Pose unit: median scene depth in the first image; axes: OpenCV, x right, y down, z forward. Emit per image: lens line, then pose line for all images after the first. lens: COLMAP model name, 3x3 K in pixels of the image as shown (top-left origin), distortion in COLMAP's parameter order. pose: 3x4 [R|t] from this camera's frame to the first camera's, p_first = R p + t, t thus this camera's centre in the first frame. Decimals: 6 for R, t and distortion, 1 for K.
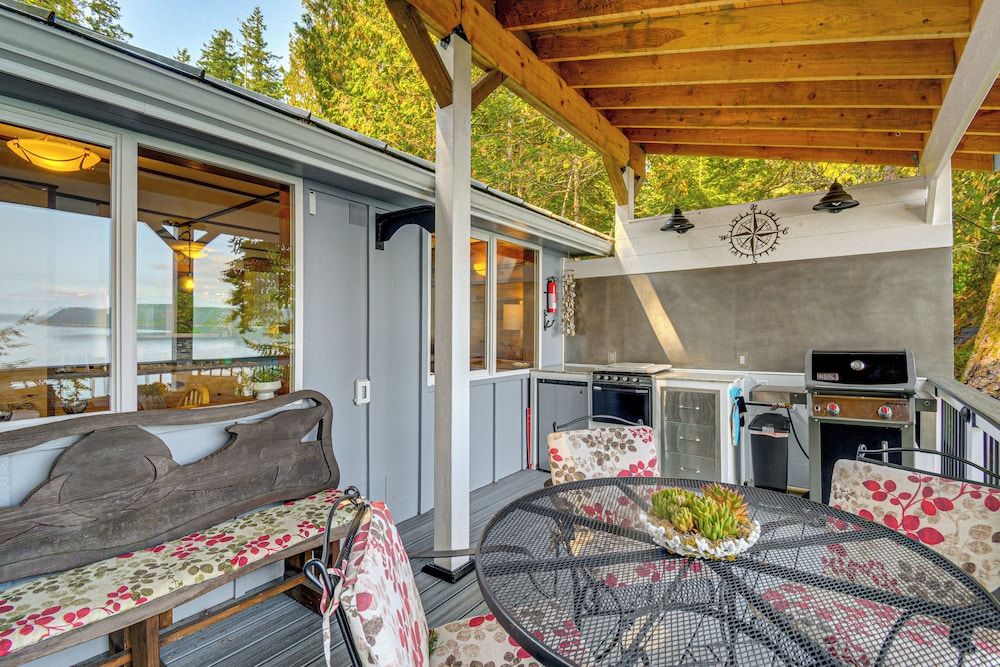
lens RADIAL K [[476.9, 0, 498.6], [0, 476.9, 326.2], [0, 0, 1]] dist [0.003610, -0.000640]
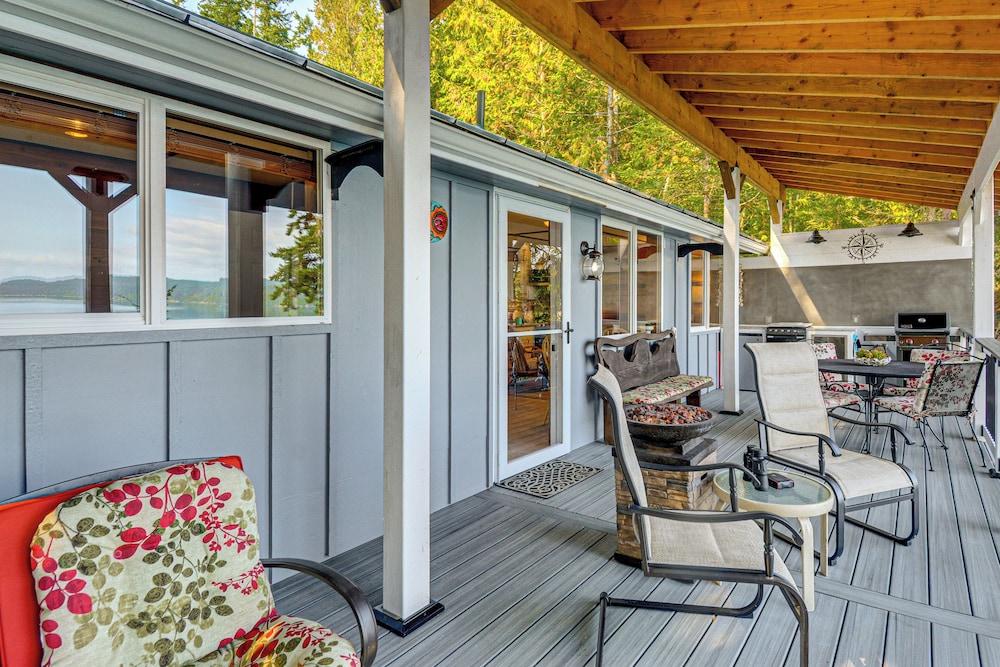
lens RADIAL K [[525.3, 0, 526.5], [0, 525.3, 301.3], [0, 0, 1]] dist [-0.006114, -0.004521]
pose [[0.999923, -0.001326, -0.012363, -0.661249], [0.001373, 0.999992, 0.003855, -0.004938], [0.012358, -0.003872, 0.999916, -0.911819]]
